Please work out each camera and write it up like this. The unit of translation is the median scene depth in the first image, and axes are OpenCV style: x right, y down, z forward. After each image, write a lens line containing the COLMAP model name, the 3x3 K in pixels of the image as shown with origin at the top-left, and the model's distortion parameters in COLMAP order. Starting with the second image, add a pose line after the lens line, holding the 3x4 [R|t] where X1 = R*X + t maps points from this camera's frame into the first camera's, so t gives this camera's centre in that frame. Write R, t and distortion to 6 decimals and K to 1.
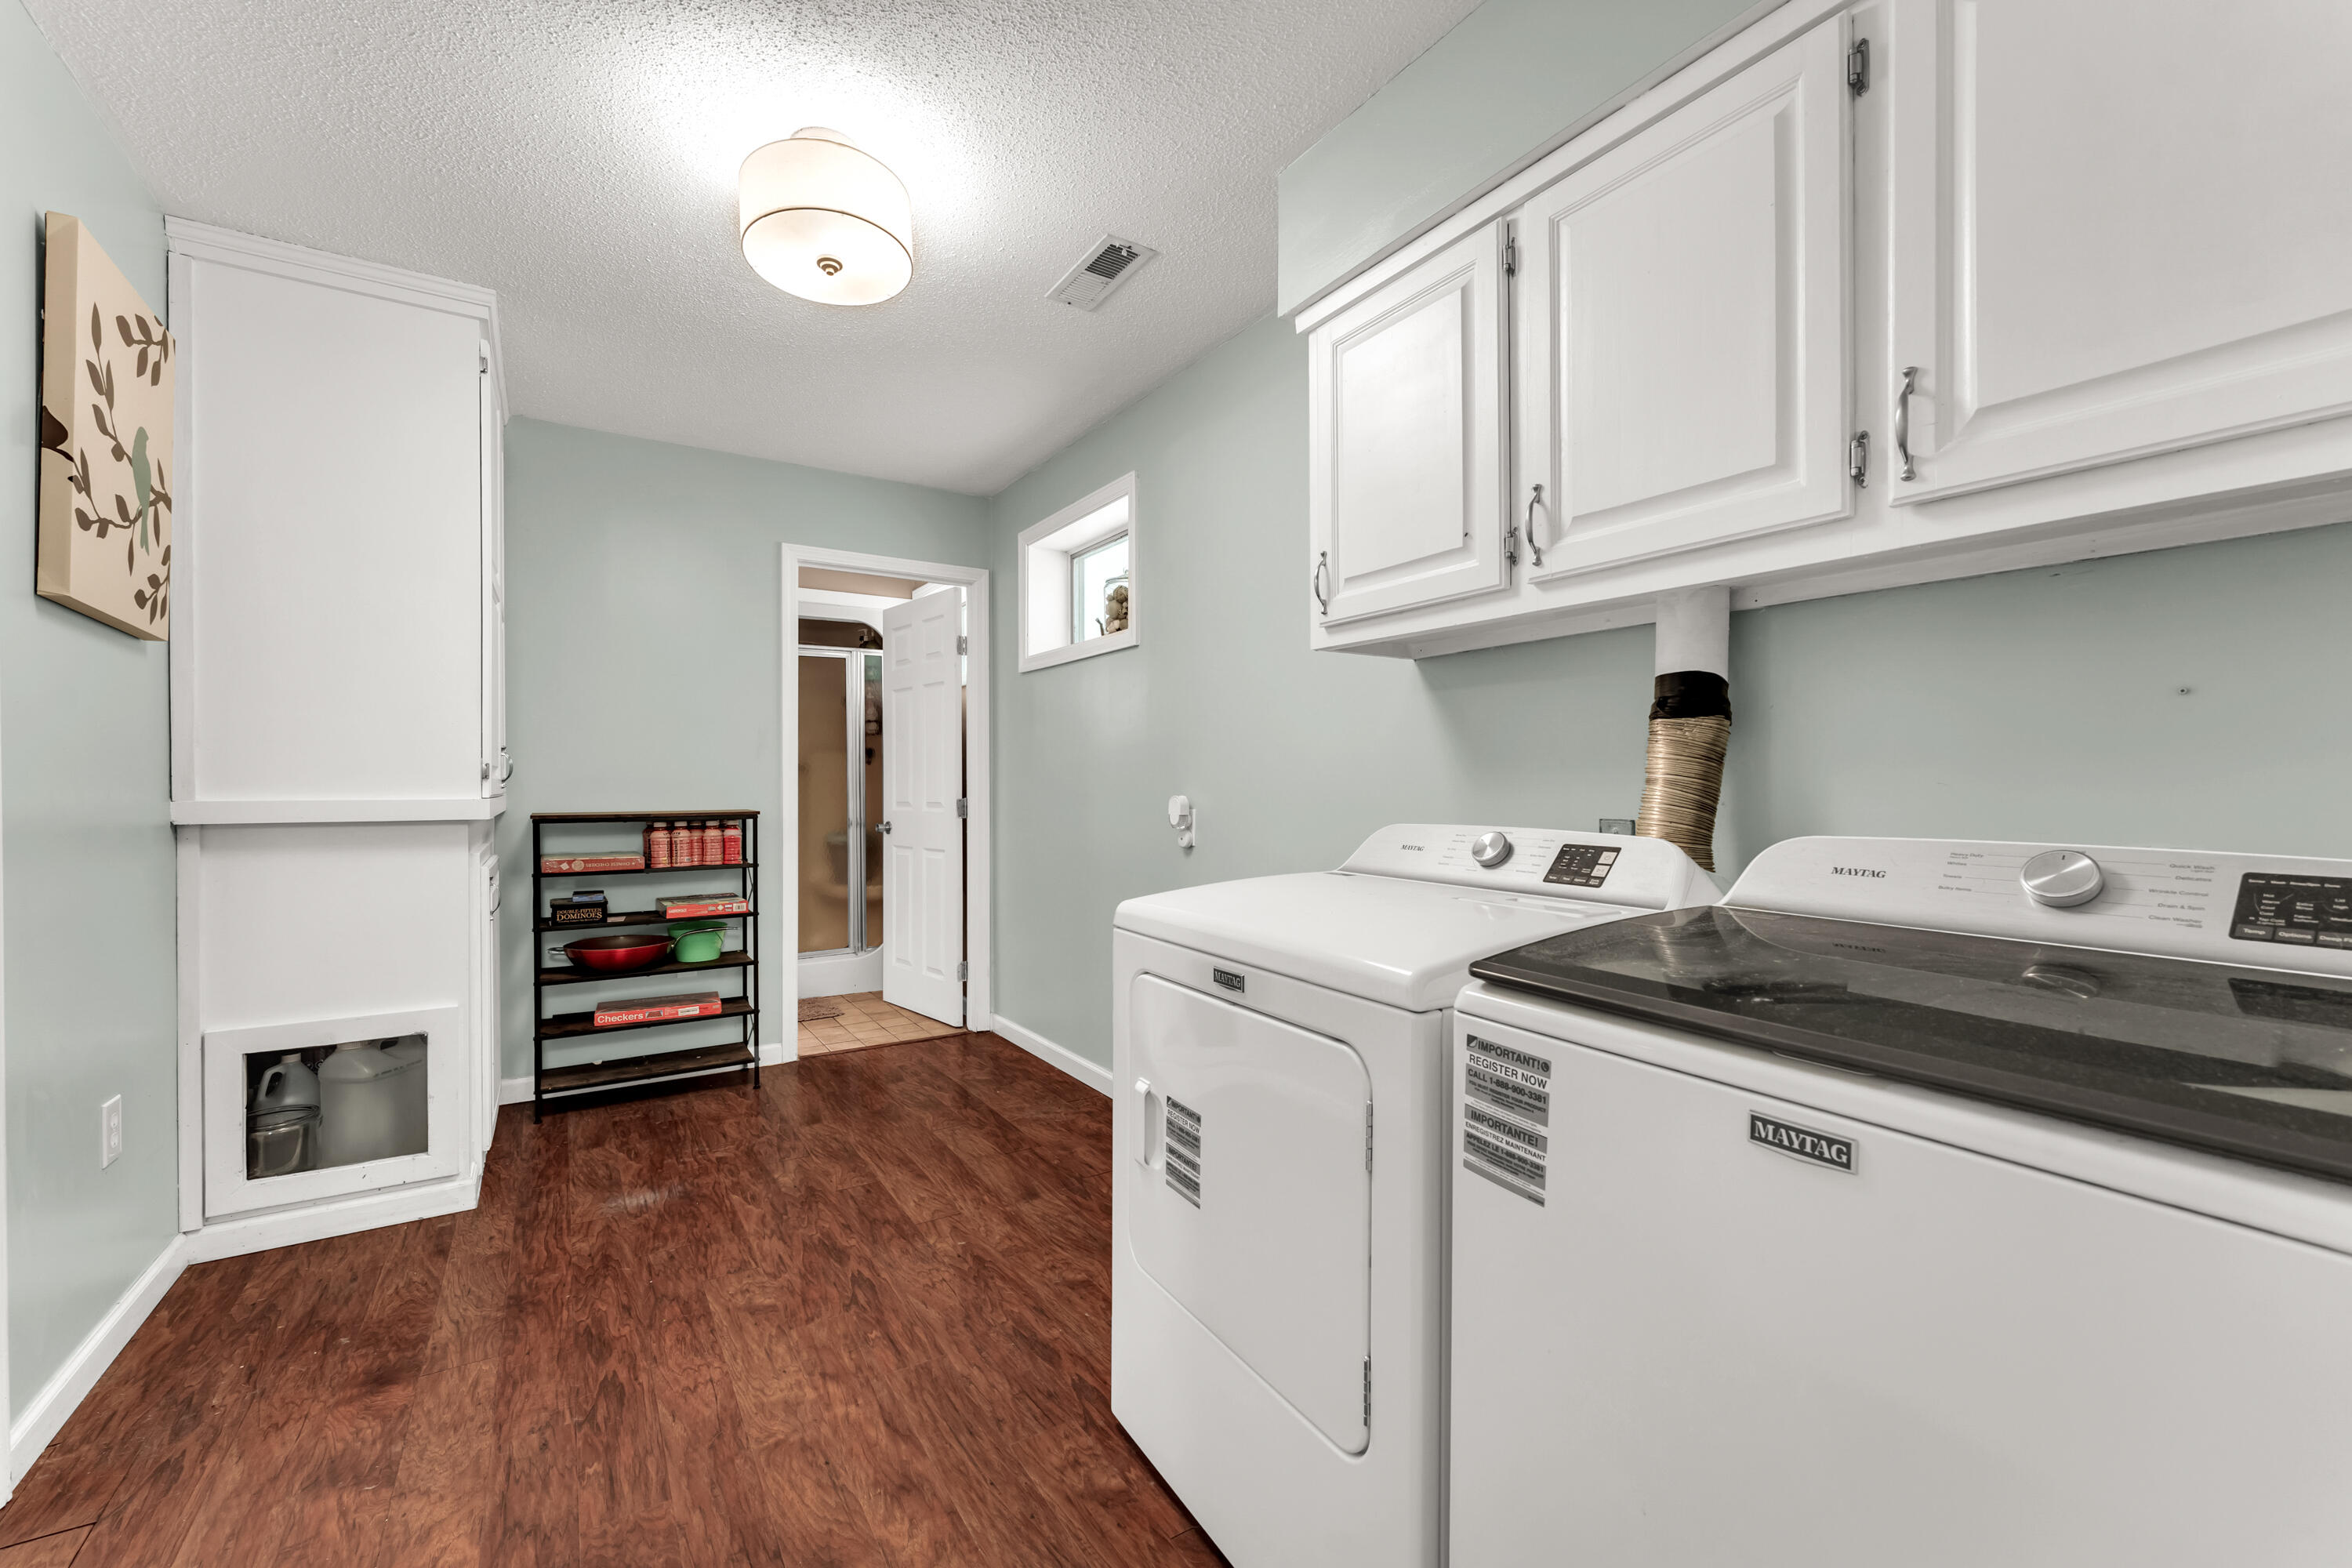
lens RADIAL K [[961.0, 0, 1175.4], [0, 961.0, 789.0], [0, 0, 1]] dist [-0.000707, -0.000305]
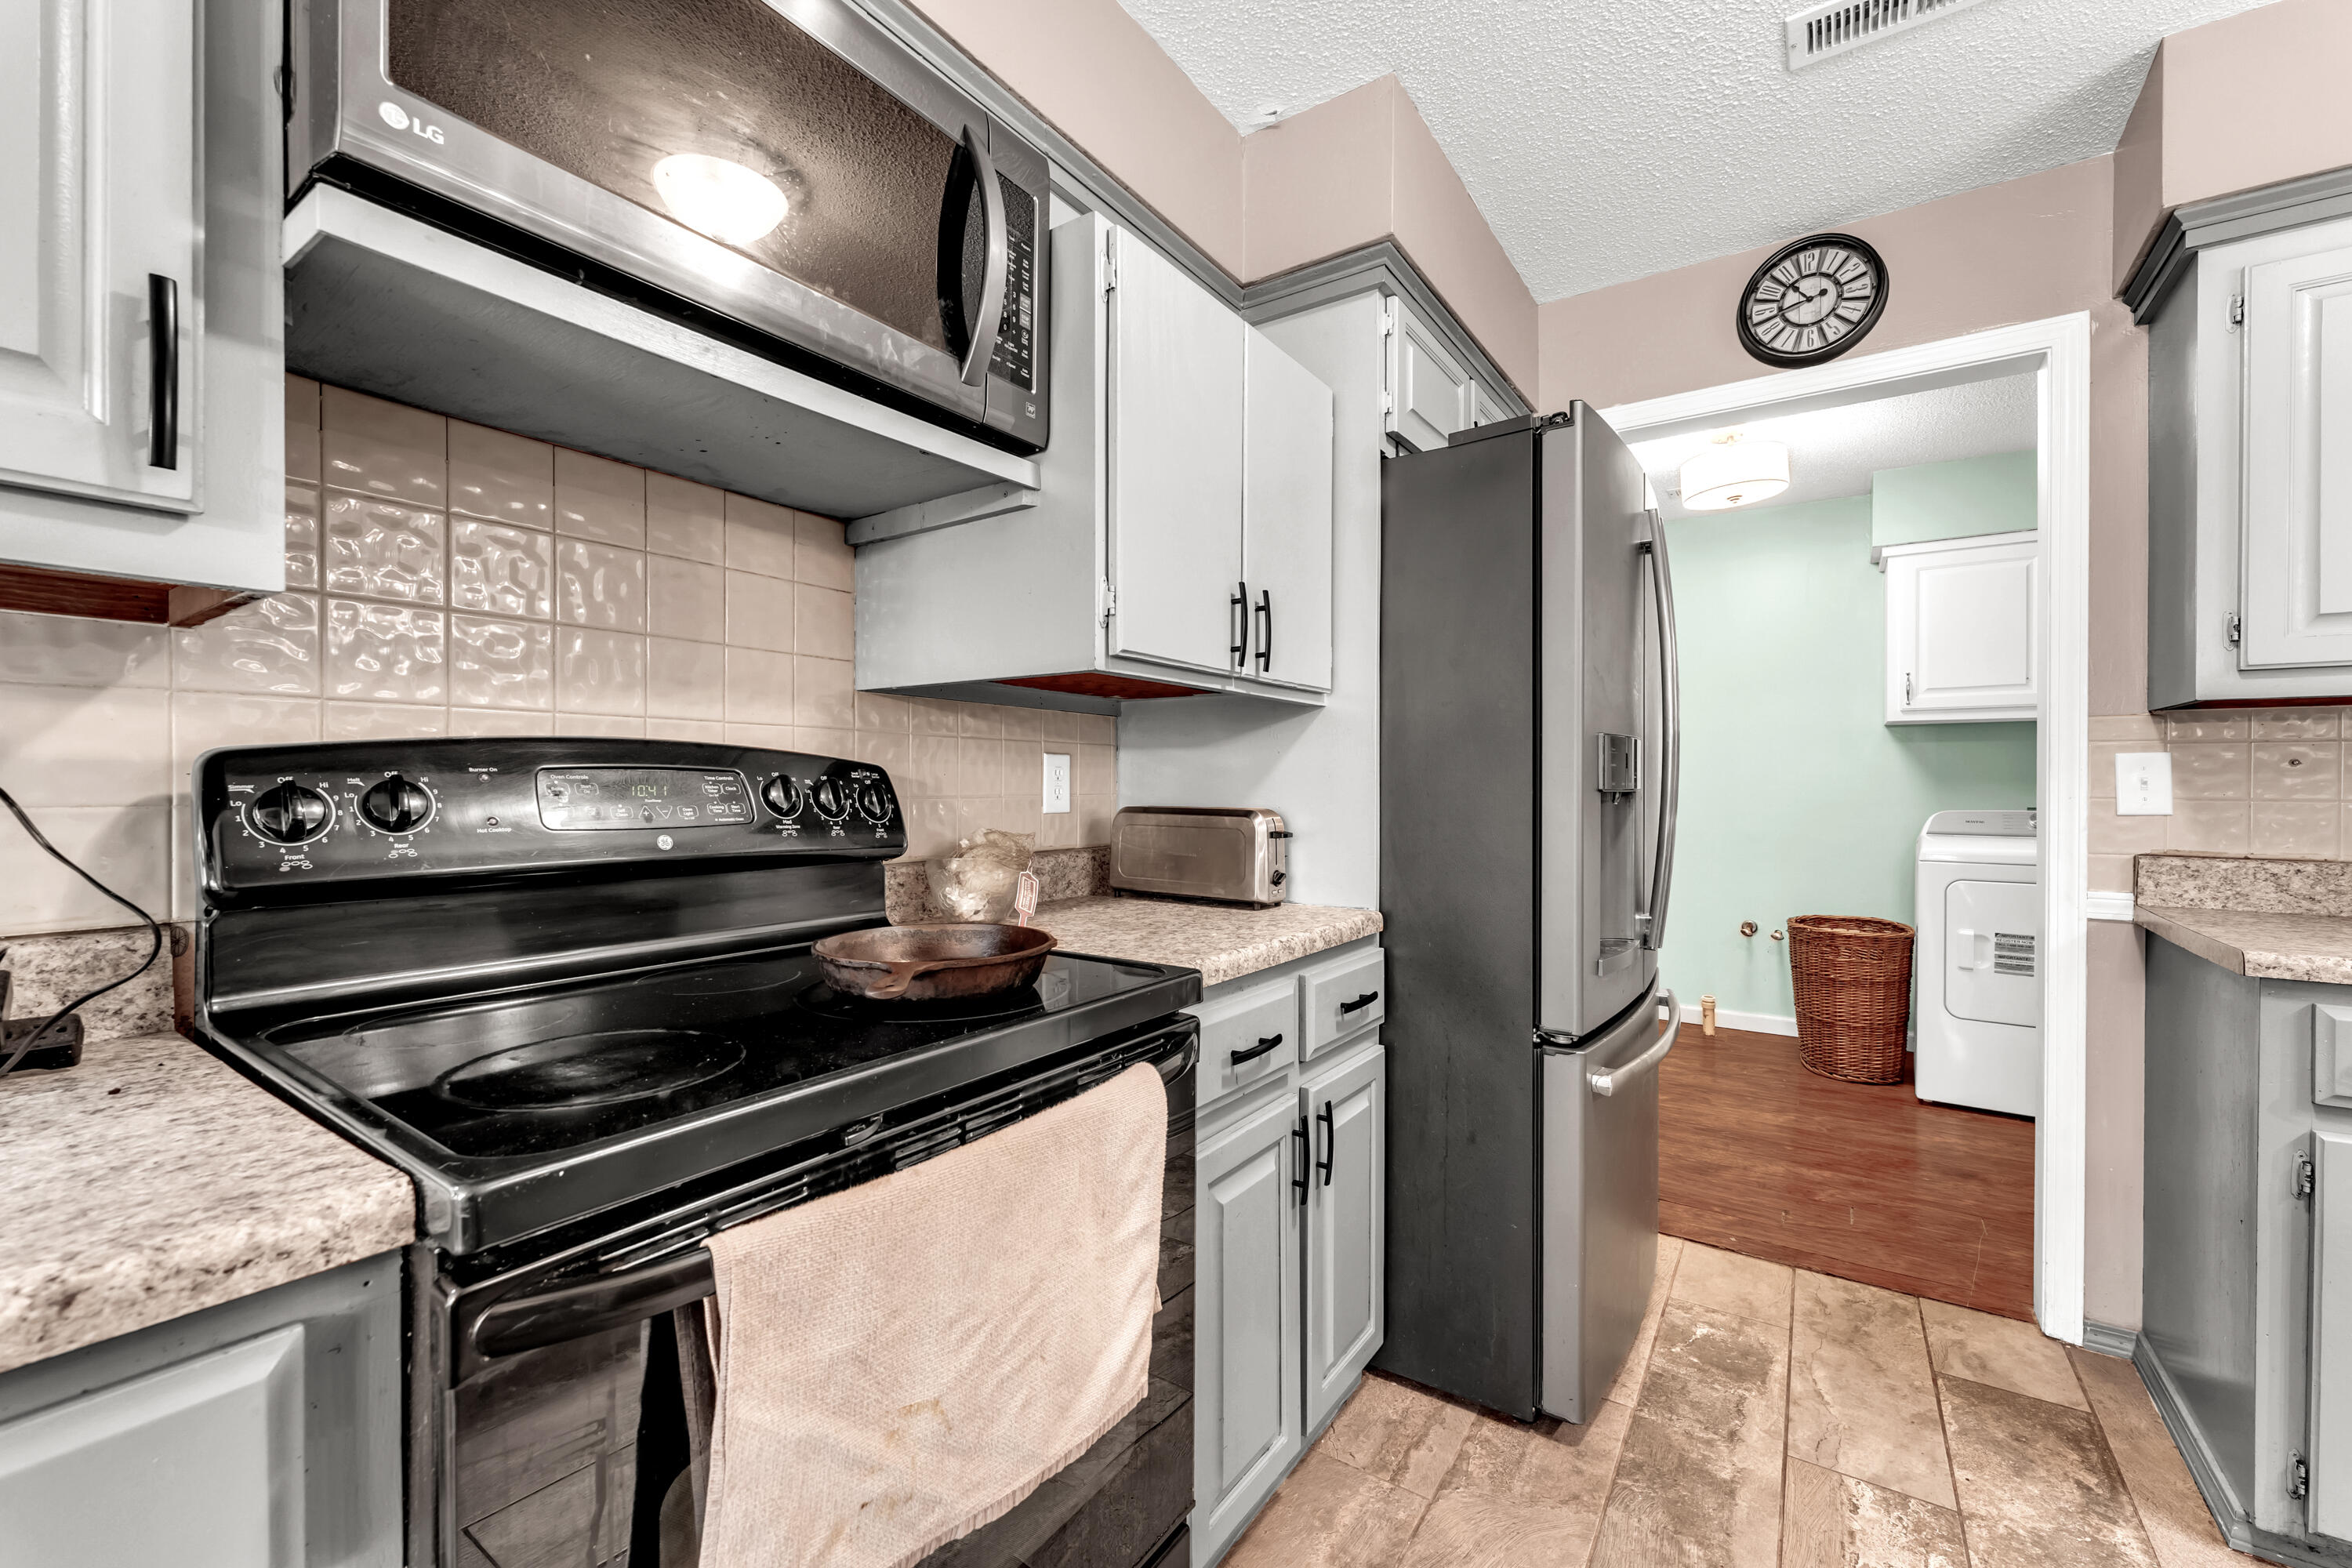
lens RADIAL K [[961.0, 0, 1175.4], [0, 961.0, 789.0], [0, 0, 1]] dist [-0.000707, -0.000305]
pose [[0.925046, 0.003542, 0.379839, -1.715074], [-0.001594, 0.999984, -0.005443, 0.004238], [-0.379853, 0.004430, 0.925036, -0.214861]]
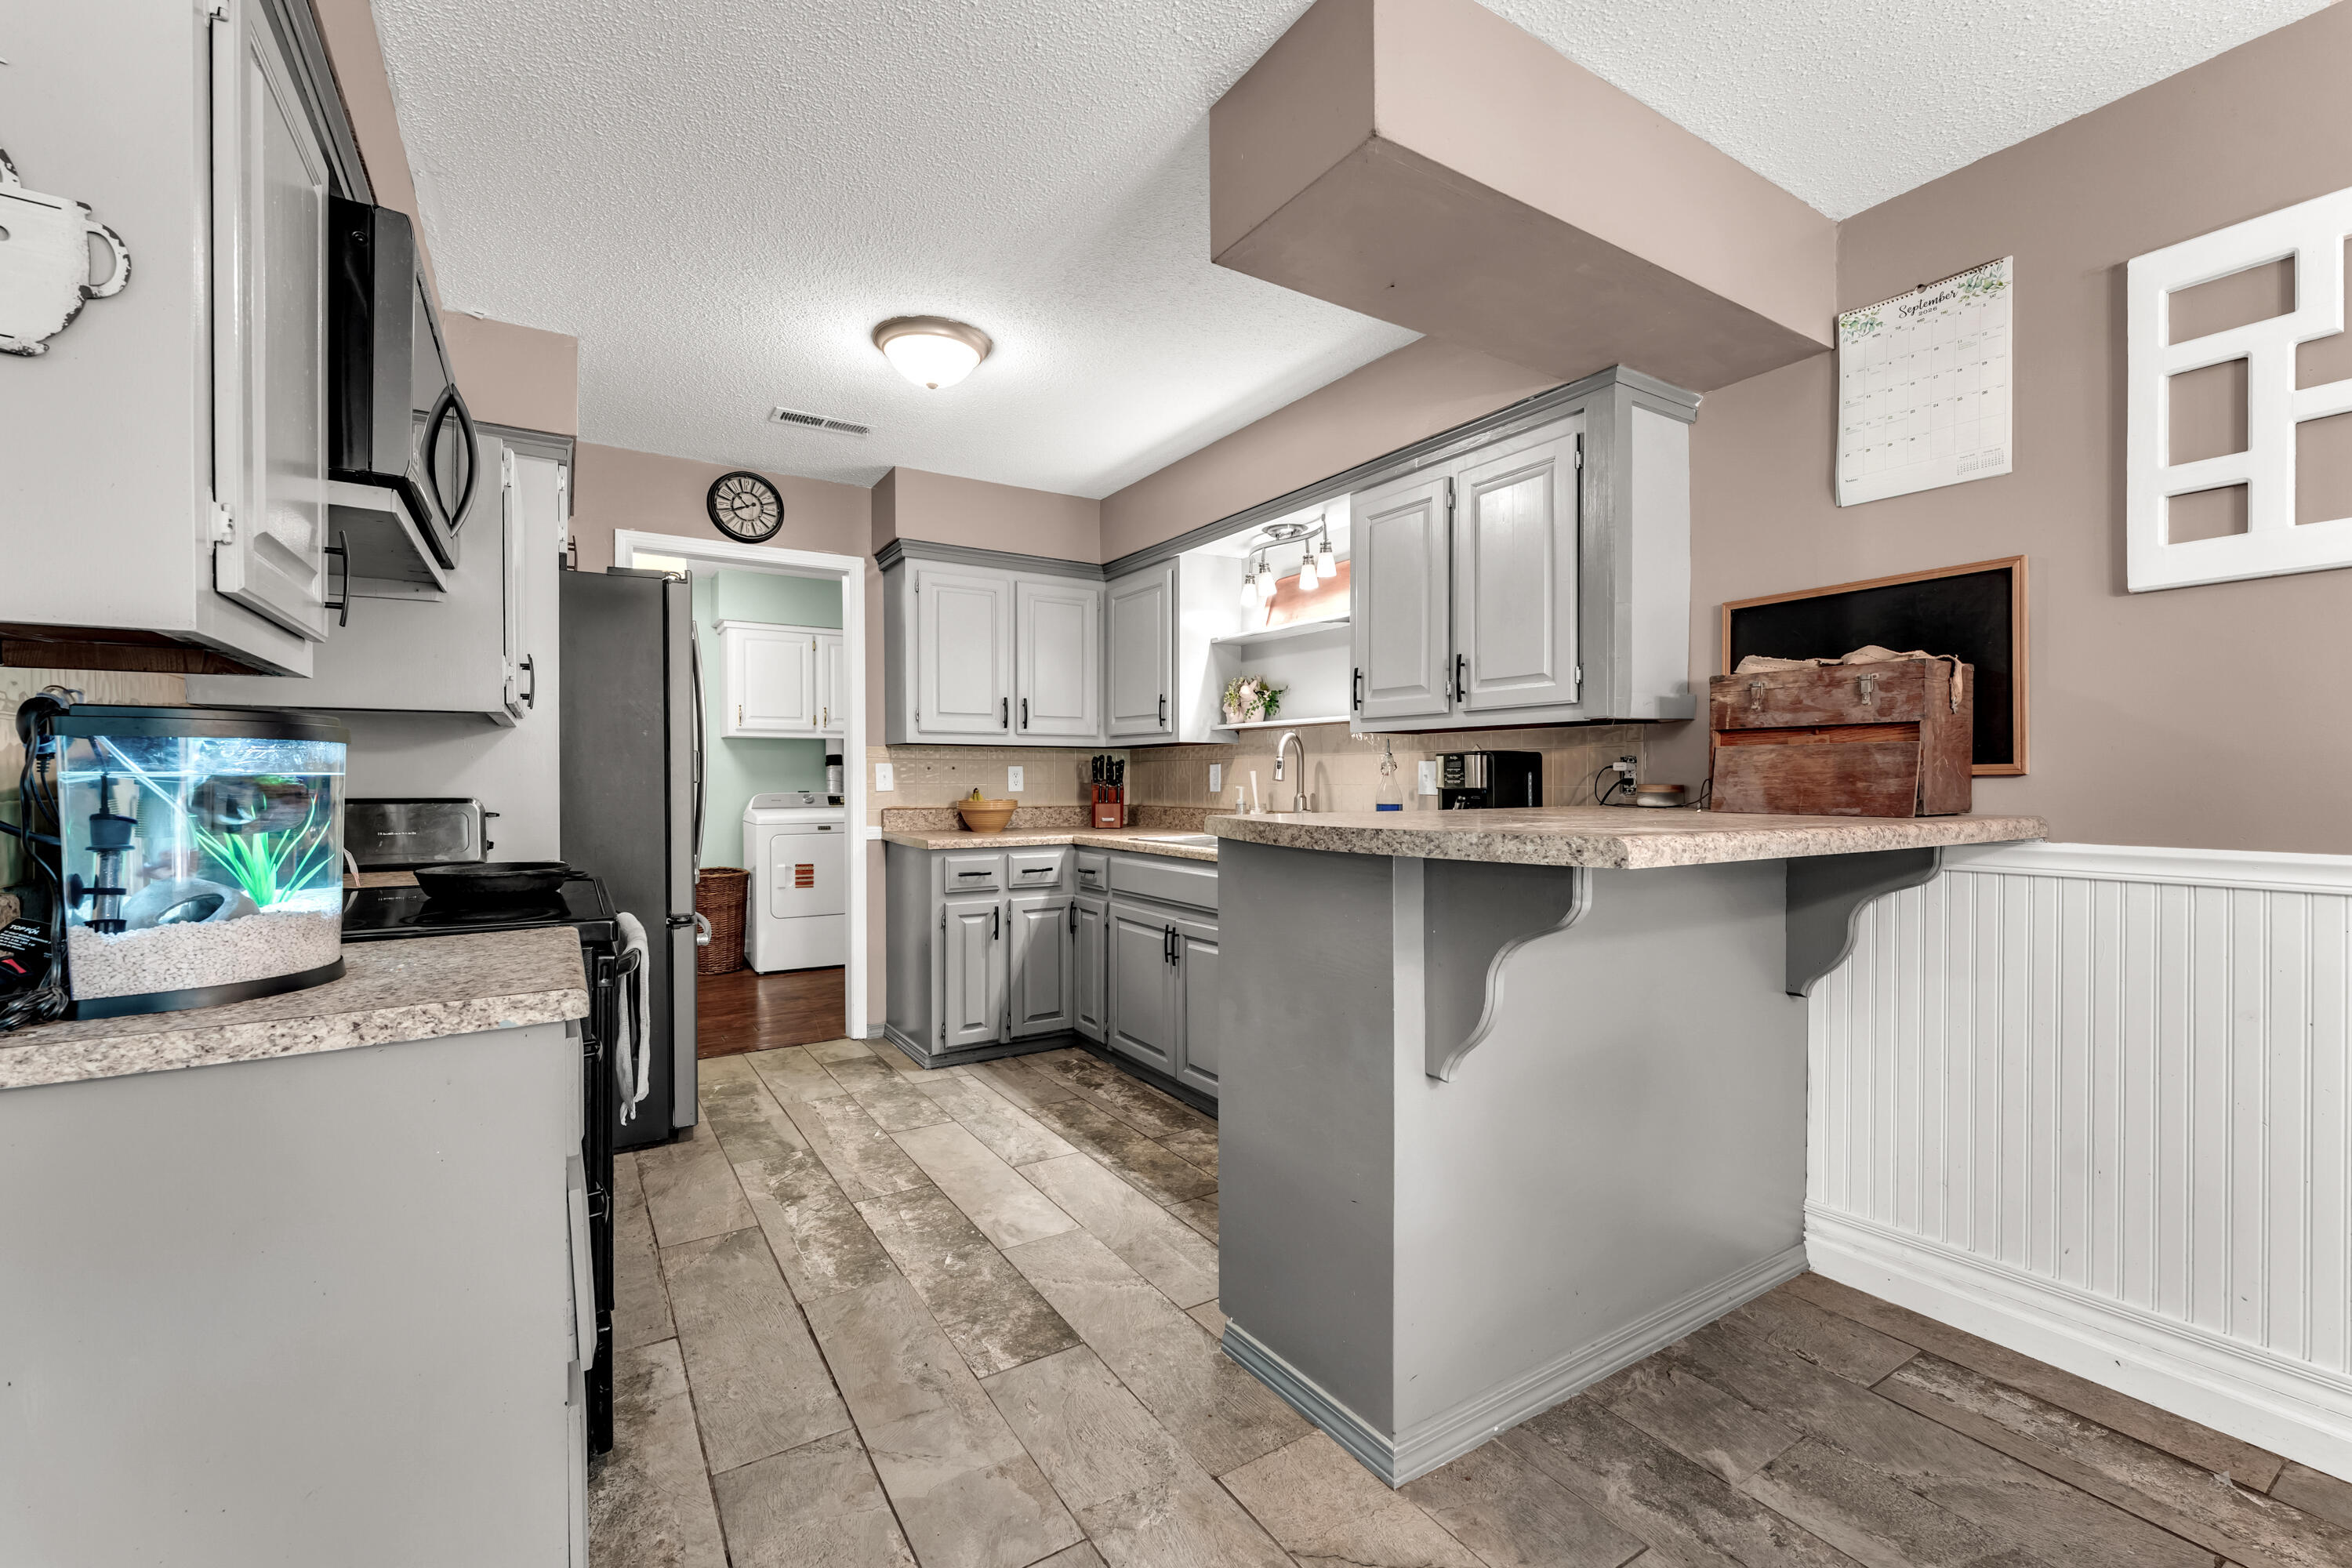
lens RADIAL K [[961.0, 0, 1175.4], [0, 961.0, 789.0], [0, 0, 1]] dist [-0.000707, -0.000305]
pose [[0.008306, -0.009203, 0.999923, -2.488402], [0.011001, 0.999898, 0.009111, 0.005566], [-0.999905, 0.010924, 0.008407, -0.344393]]
